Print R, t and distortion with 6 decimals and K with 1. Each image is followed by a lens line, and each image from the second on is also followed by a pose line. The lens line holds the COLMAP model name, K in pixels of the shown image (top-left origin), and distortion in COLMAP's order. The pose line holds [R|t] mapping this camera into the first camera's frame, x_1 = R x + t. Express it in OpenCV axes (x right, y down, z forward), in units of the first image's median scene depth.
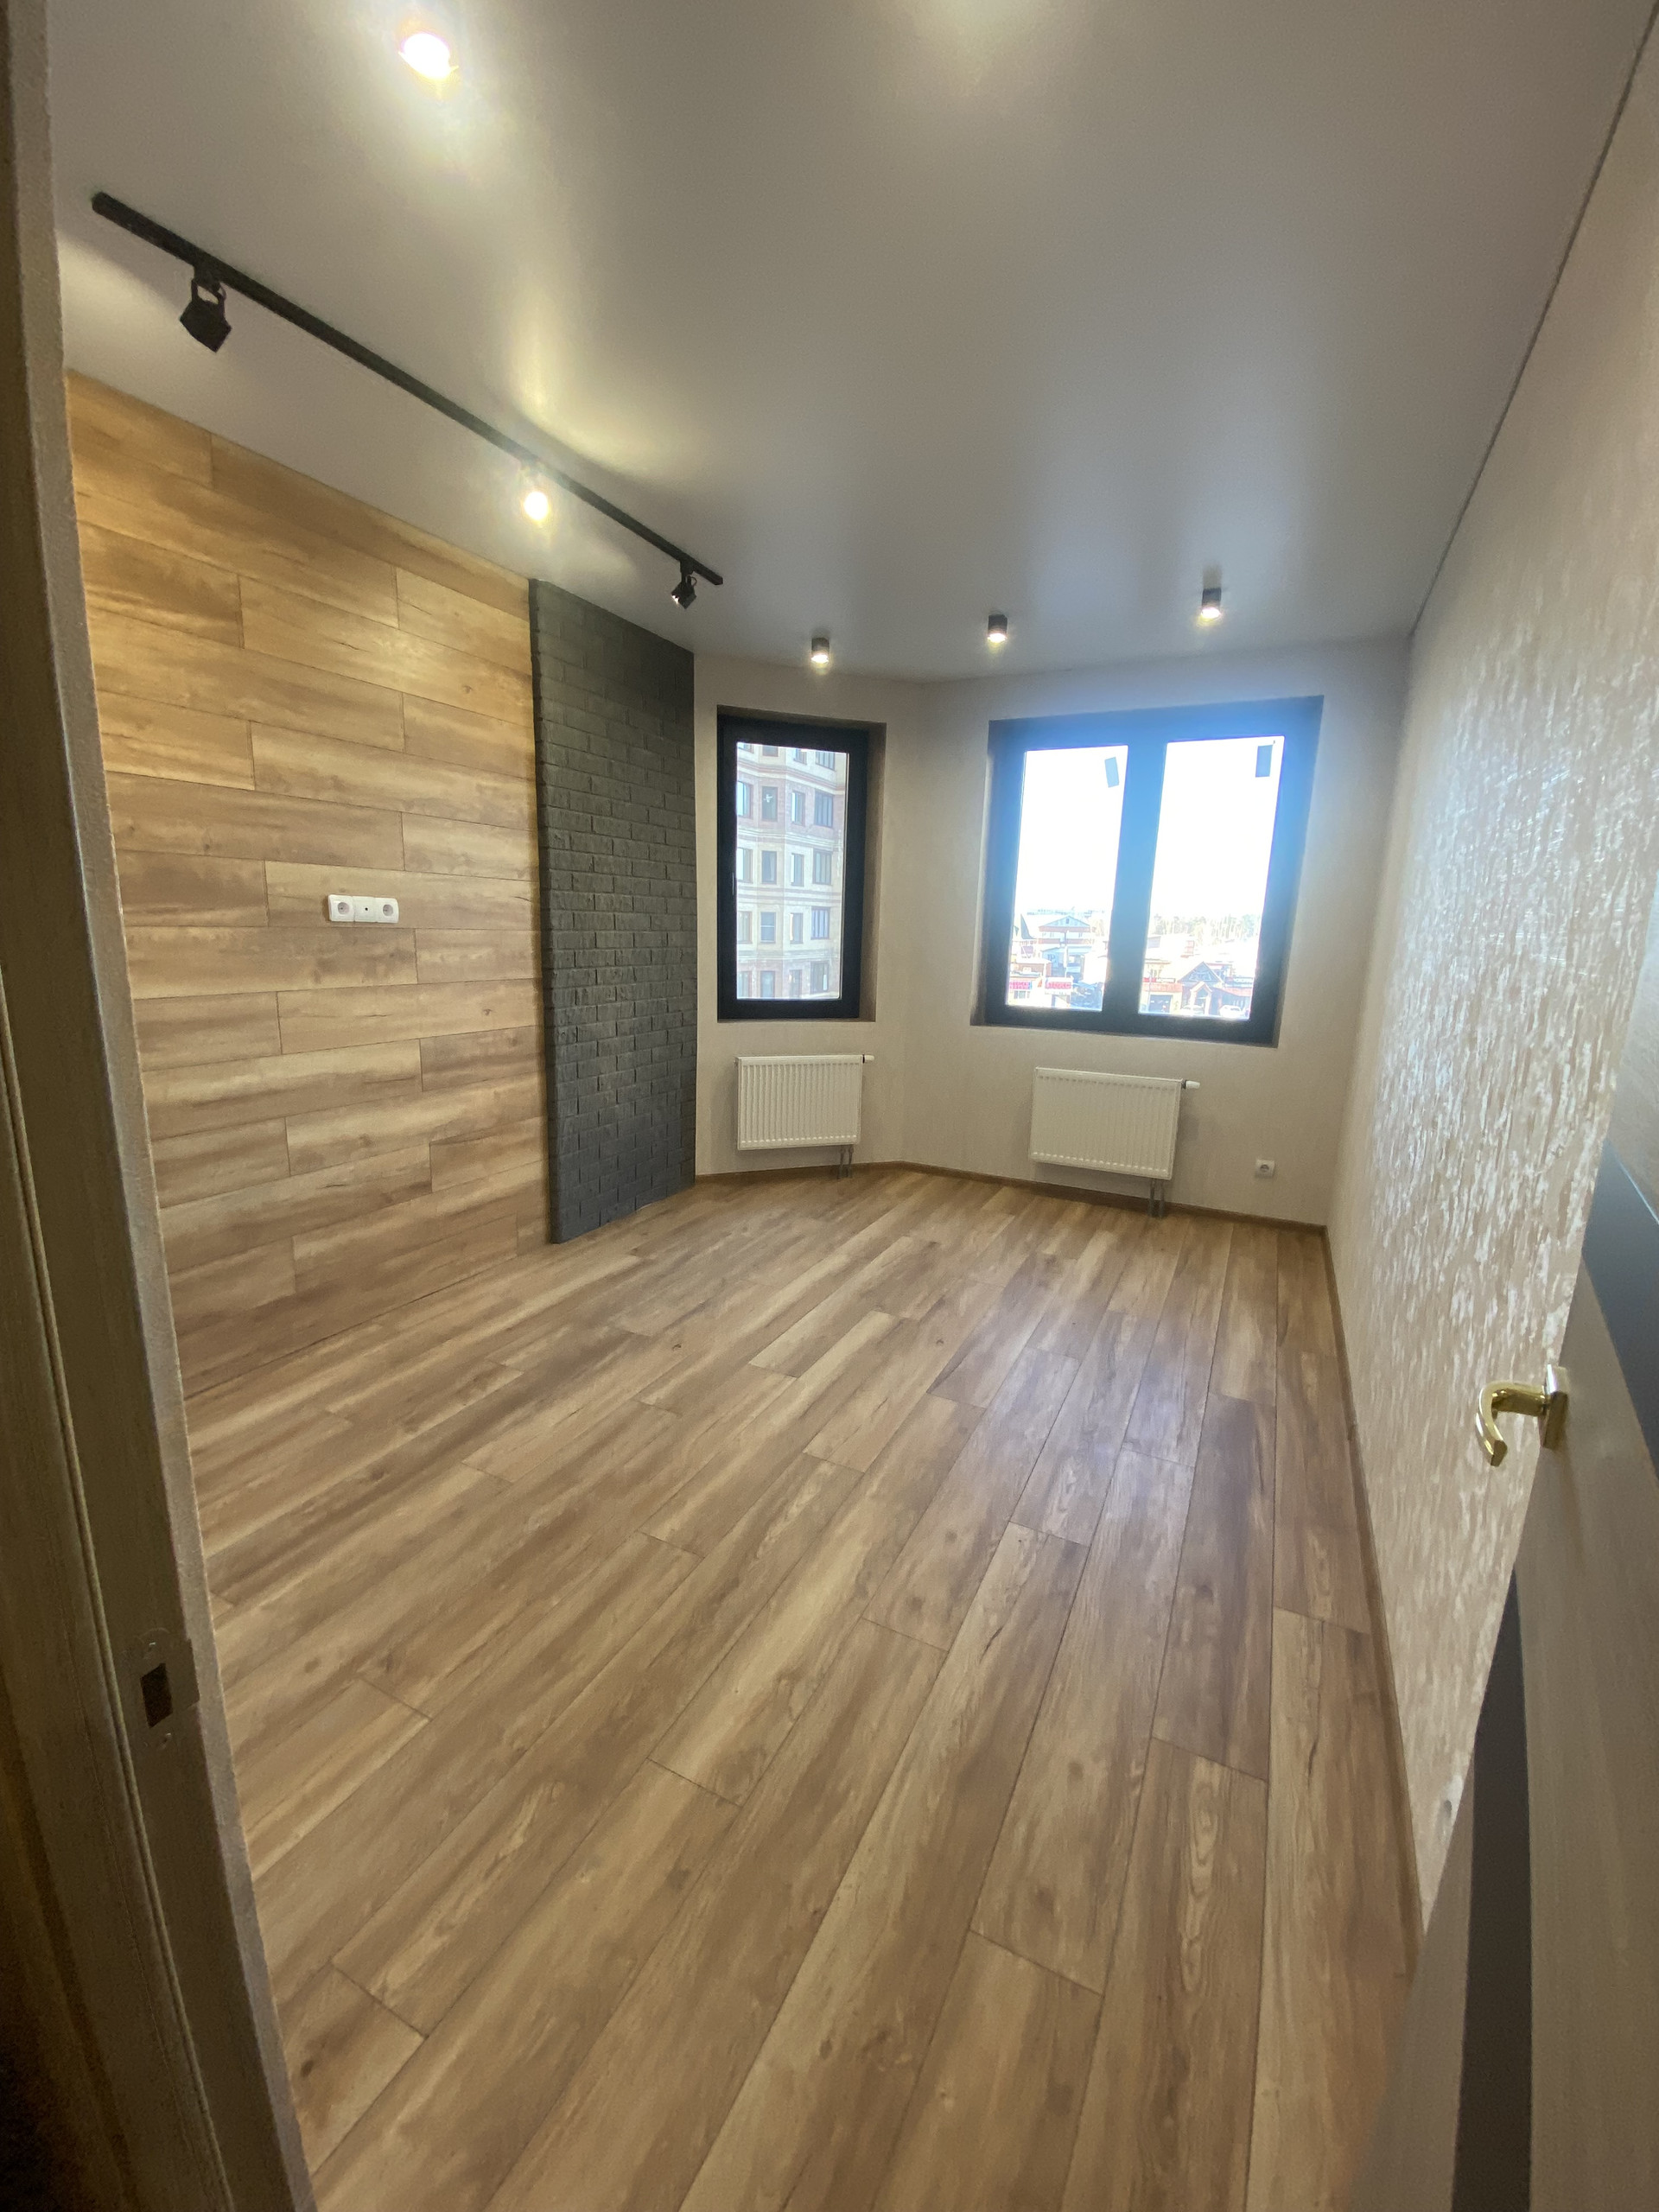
lens RADIAL K [[887.0, 0, 832.2], [0, 887.0, 1116.3], [0, 0, 1]] dist [0.046237, -0.029004]
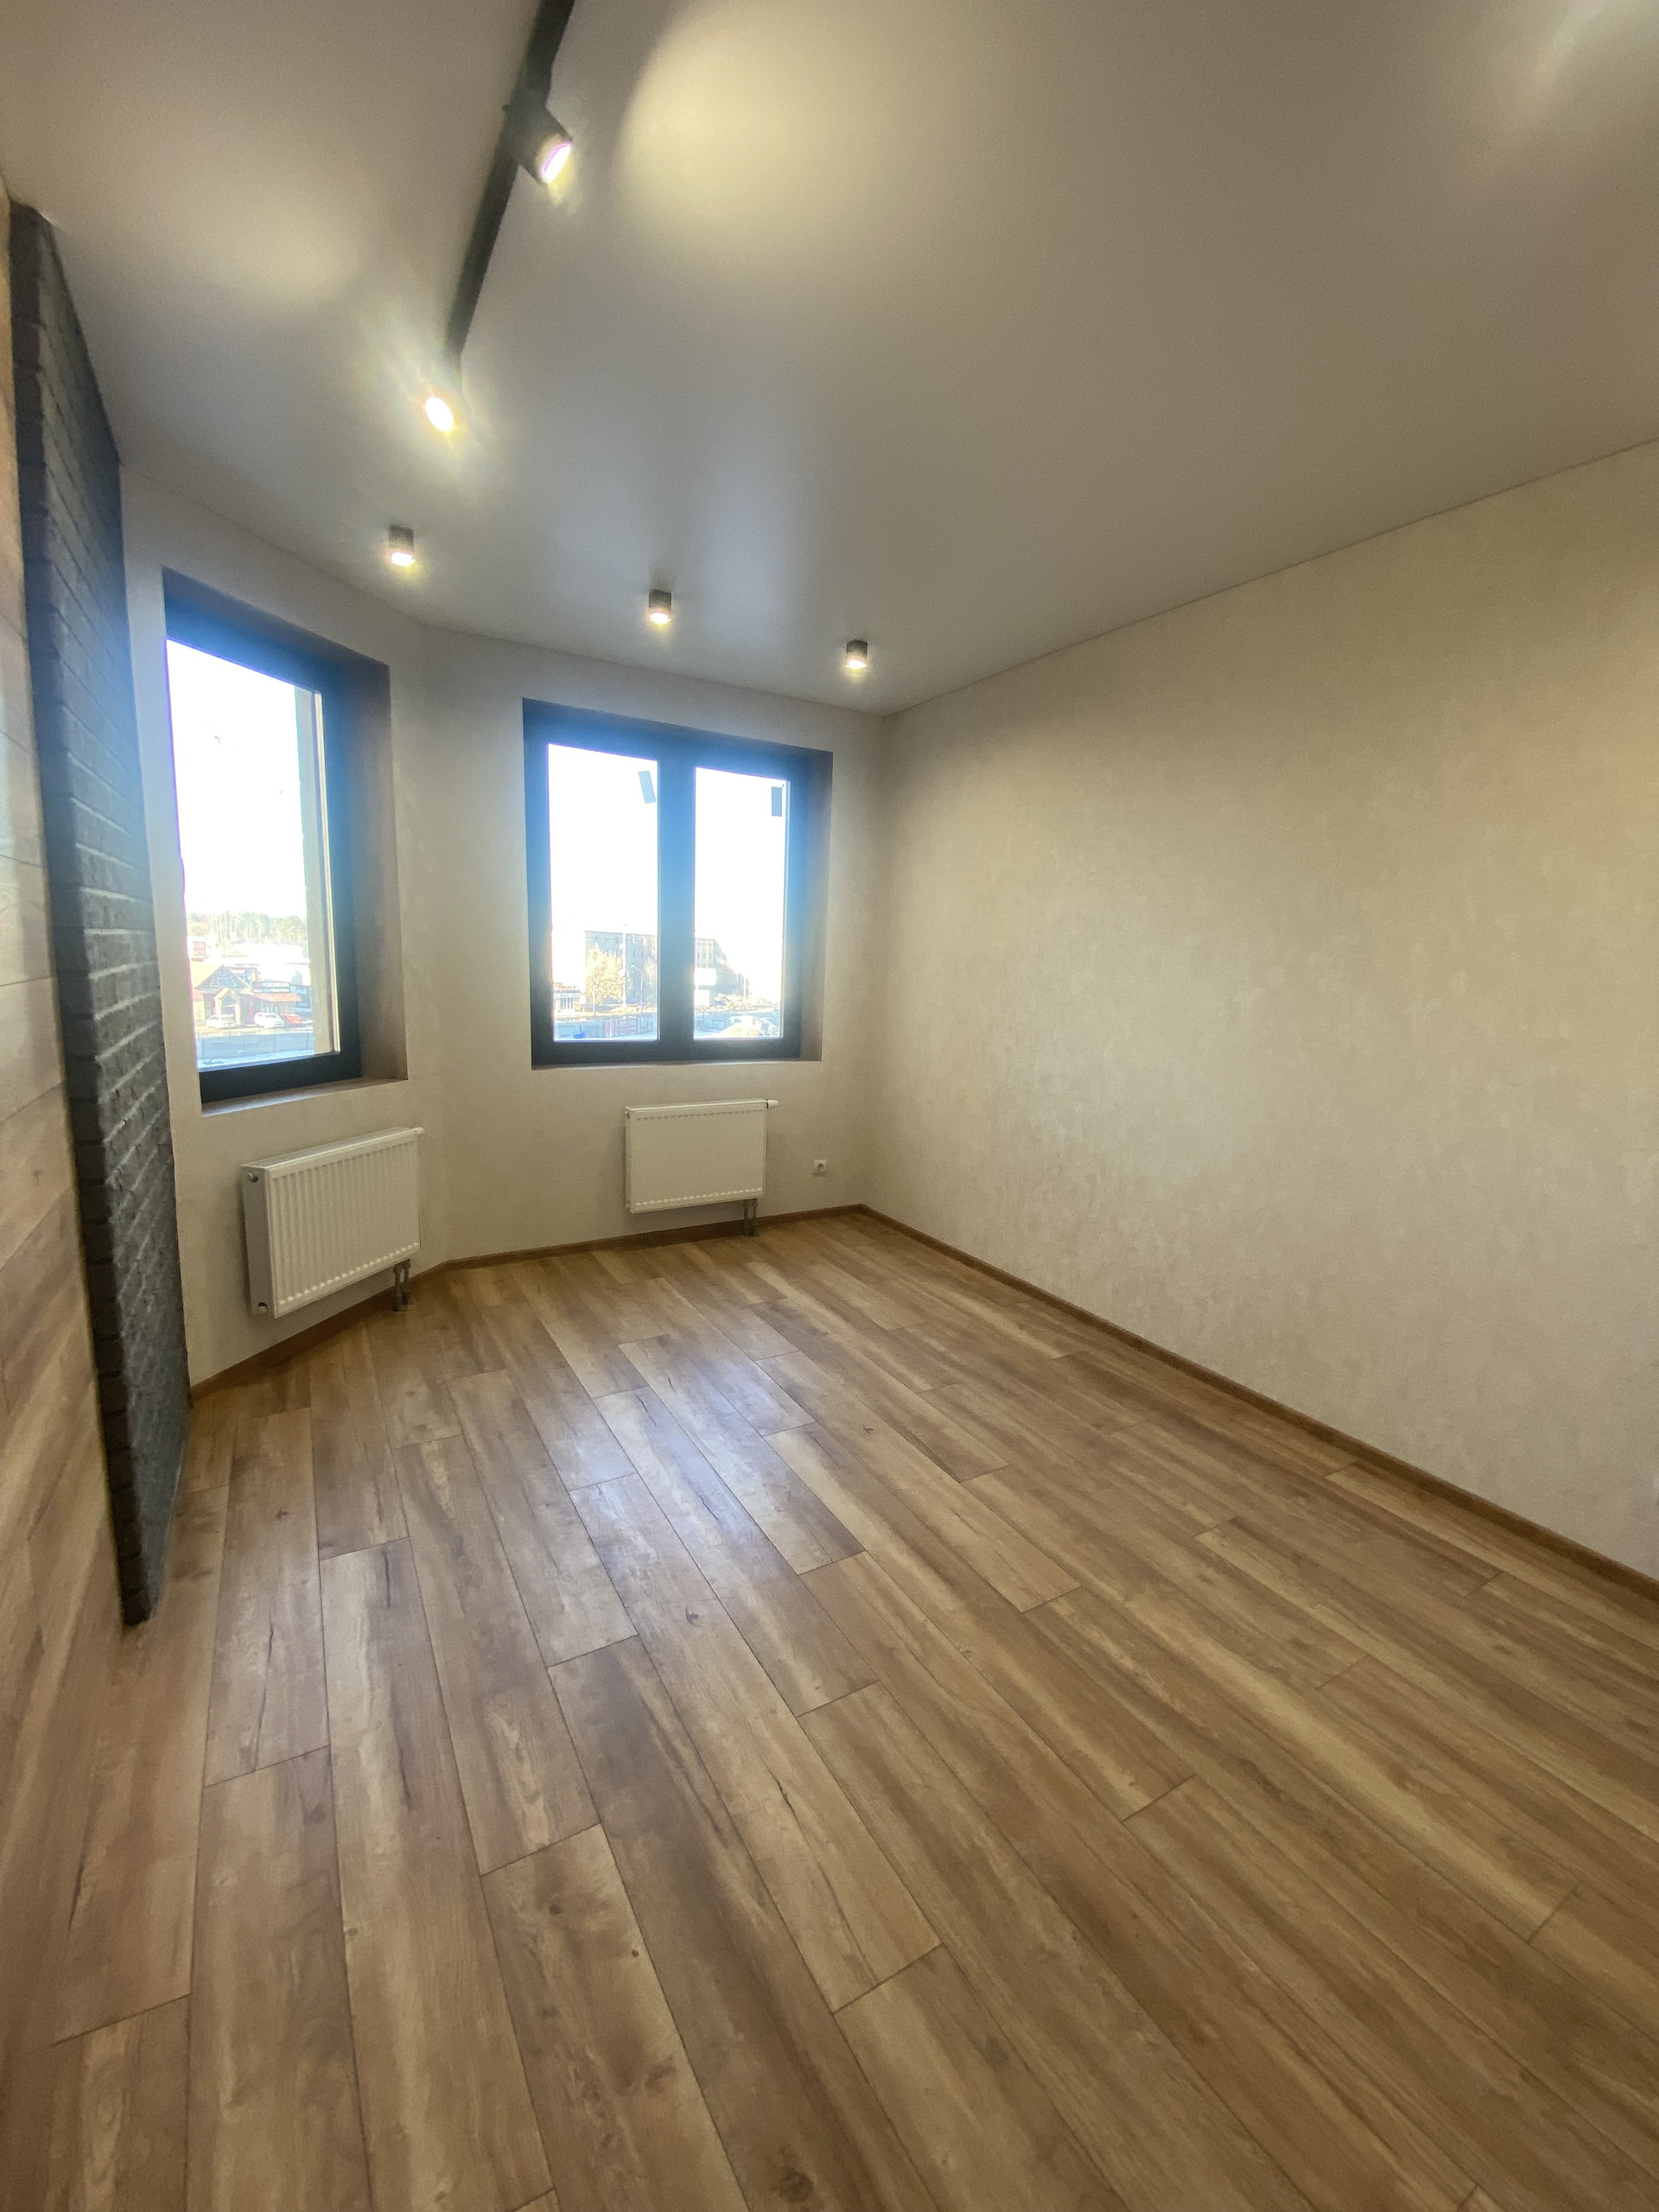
lens RADIAL K [[894.6, 0, 831.1], [0, 894.6, 1104.8], [0, 0, 1]] dist [0.022940, -0.021816]
pose [[0.547353, -0.149743, 0.823396, -0.554523], [0.161112, 0.984313, 0.071909, -0.127879], [-0.821248, 0.093300, 0.562892, 0.473516]]
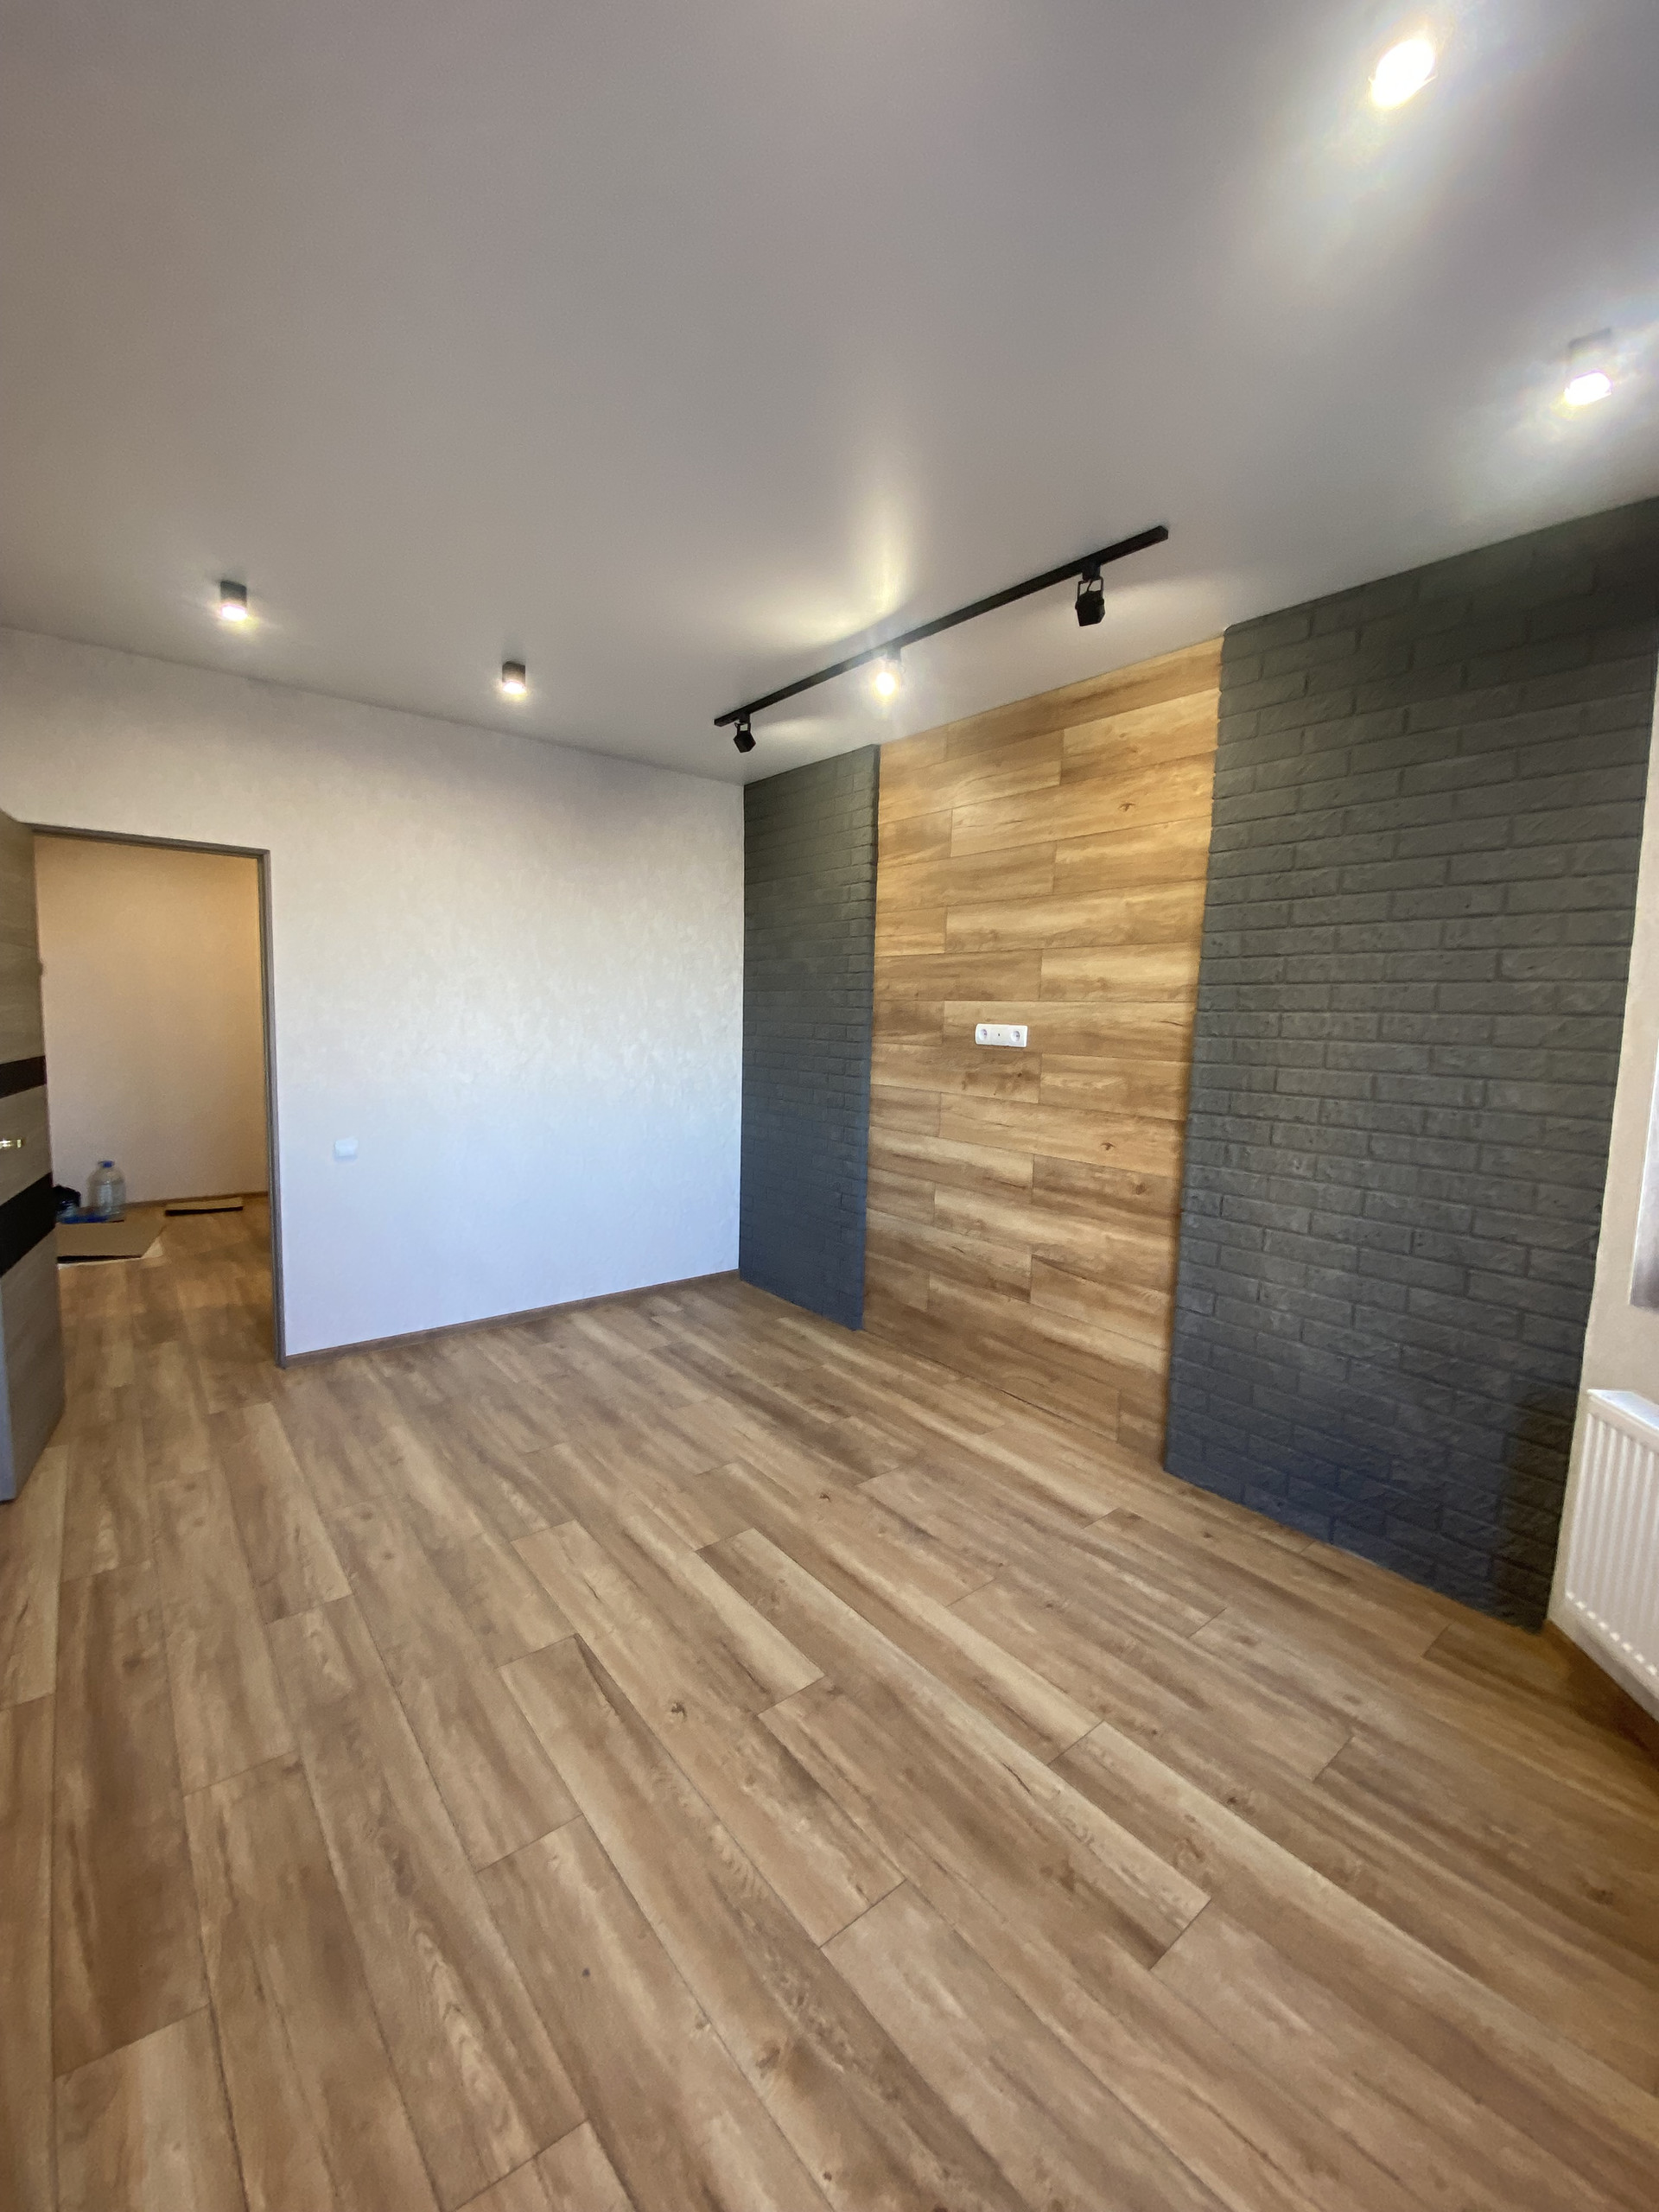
lens RADIAL K [[894.6, 0, 831.1], [0, 894.6, 1104.8], [0, 0, 1]] dist [0.022940, -0.021816]
pose [[-0.420541, 0.052827, -0.905734, 0.579870], [-0.233212, 0.958465, 0.164185, -0.253134], [0.876788, 0.280275, -0.390754, 1.153071]]
